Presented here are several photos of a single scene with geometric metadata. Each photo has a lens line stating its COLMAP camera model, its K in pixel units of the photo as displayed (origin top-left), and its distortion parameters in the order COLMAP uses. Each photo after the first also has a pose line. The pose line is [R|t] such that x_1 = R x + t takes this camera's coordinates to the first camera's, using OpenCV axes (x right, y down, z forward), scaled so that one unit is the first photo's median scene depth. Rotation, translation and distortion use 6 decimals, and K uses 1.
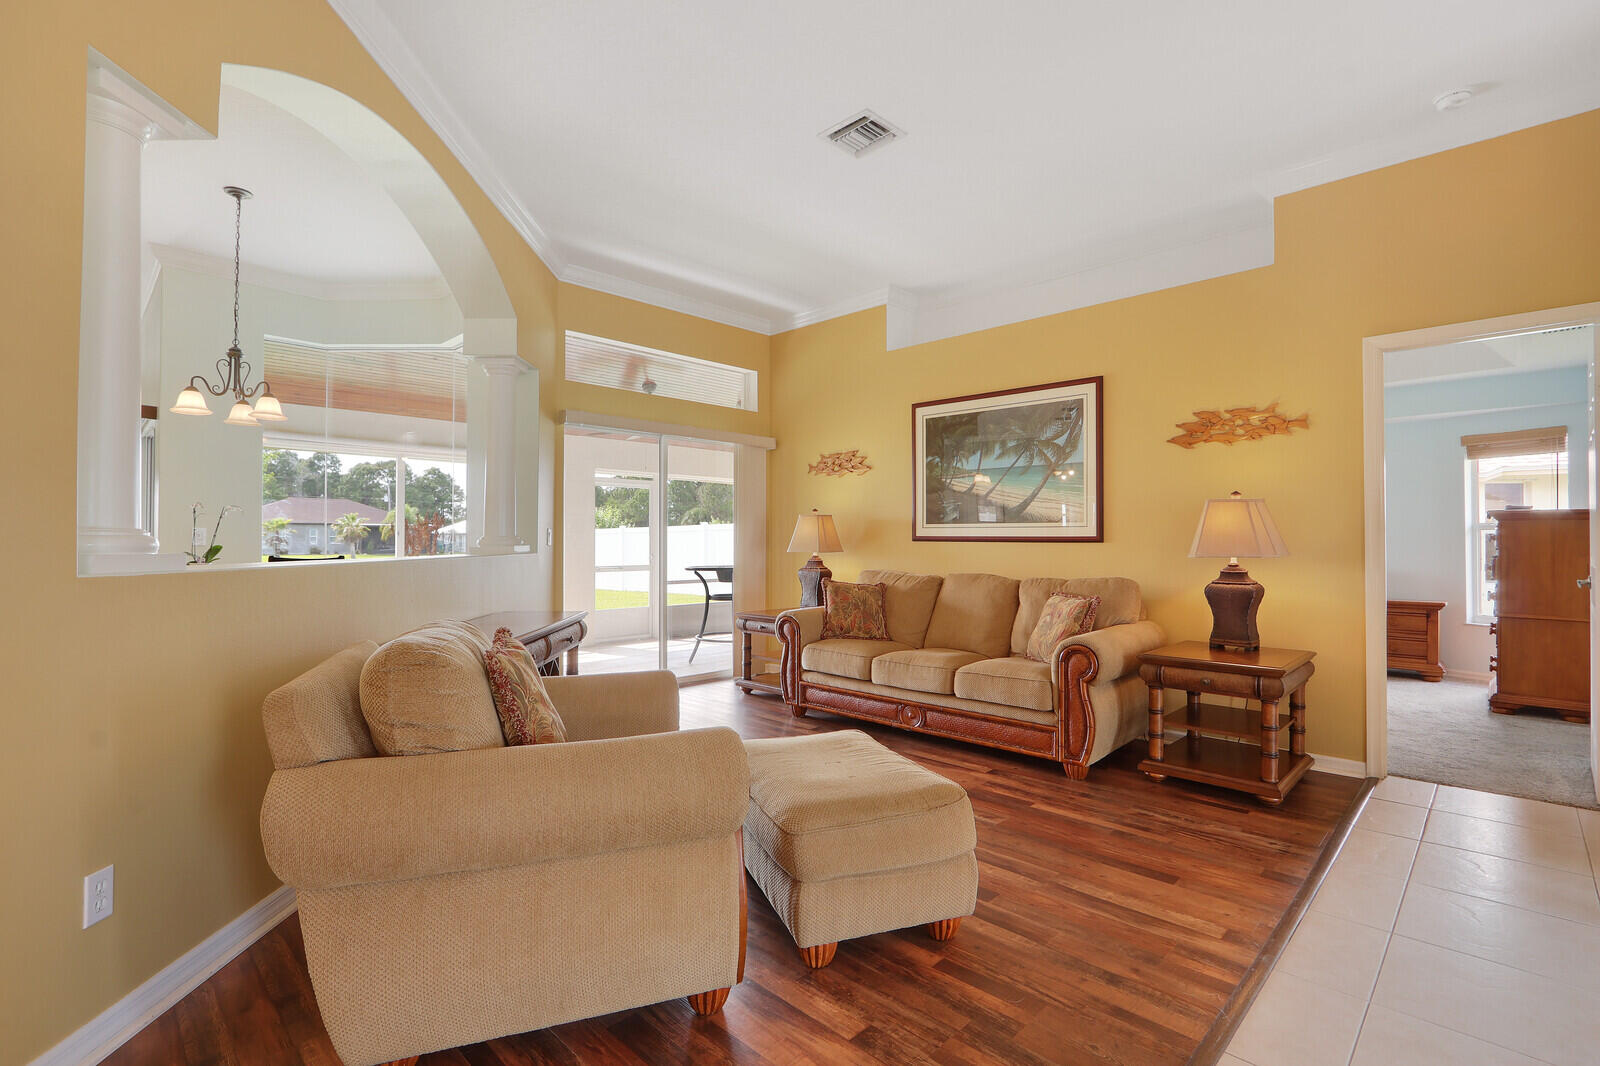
lens RADIAL K [[750.3, 0, 806.8], [0, 750.3, 531.7], [0, 0, 1]] dist [-0.013576, -0.000272]
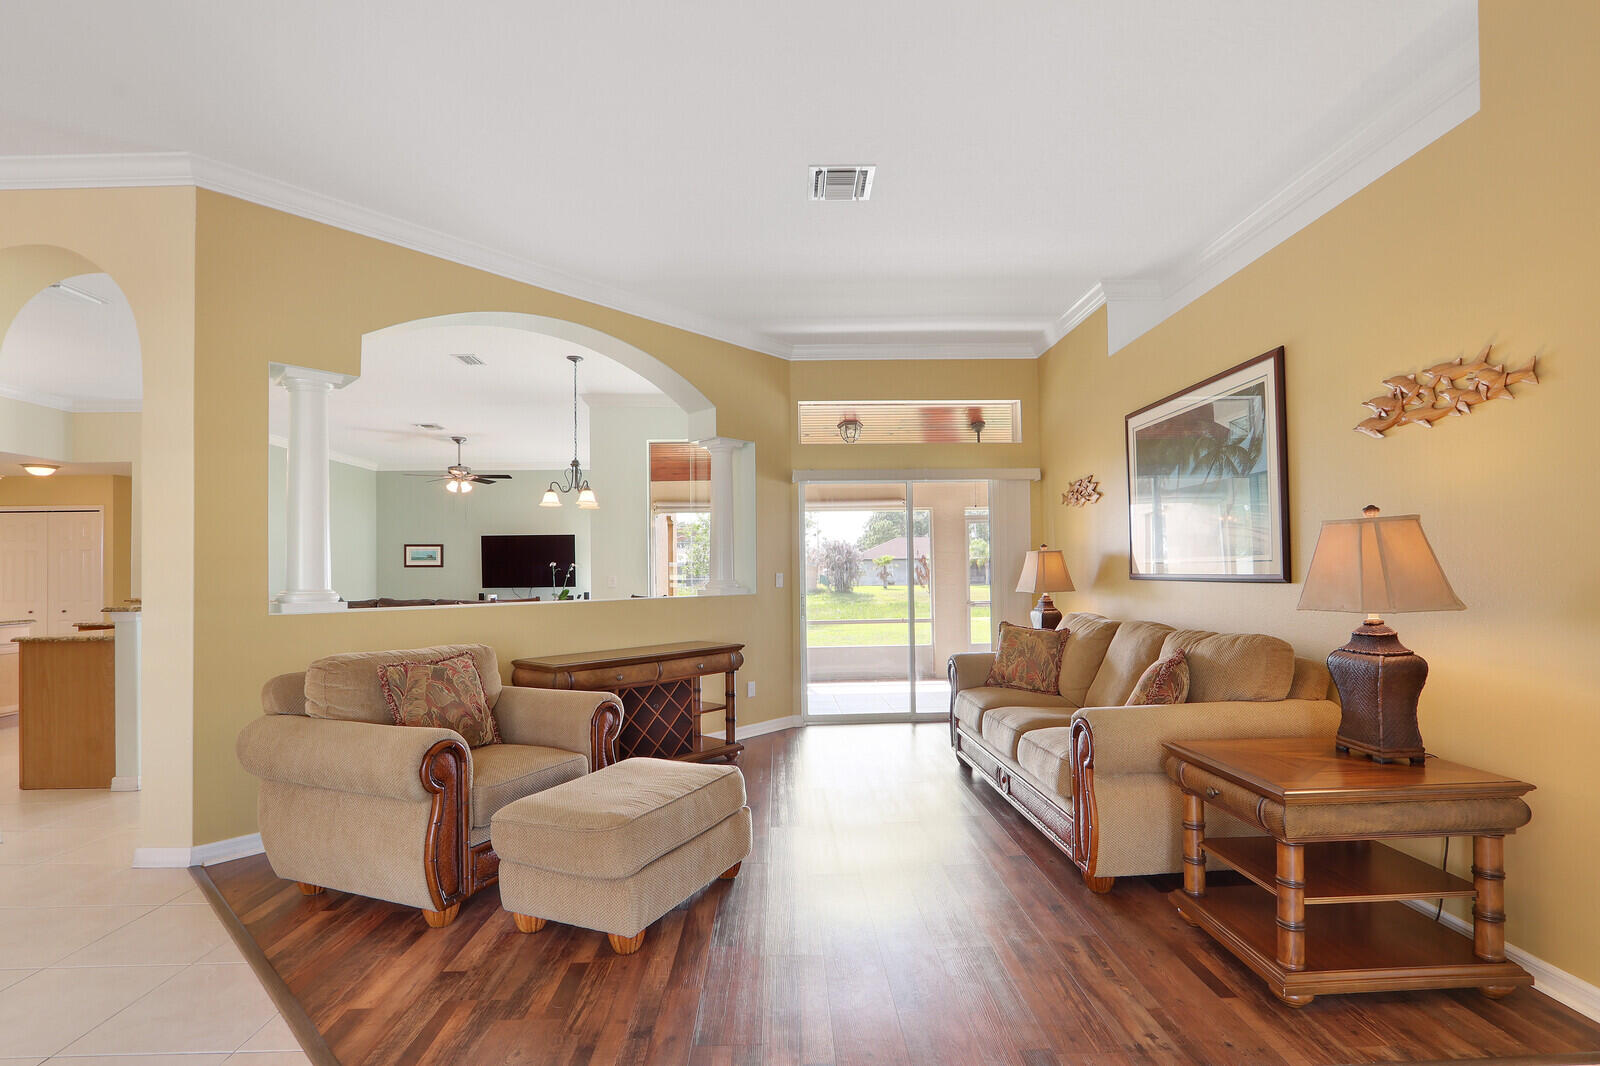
lens RADIAL K [[748.6, 0, 800.6], [0, 748.6, 554.6], [0, 0, 1]] dist [-0.014952, -0.000379]
pose [[0.719683, -0.030661, -0.693626, 0.618383], [0.025142, 0.999520, -0.018097, -0.012490], [0.693848, -0.004415, 0.720108, 0.204267]]
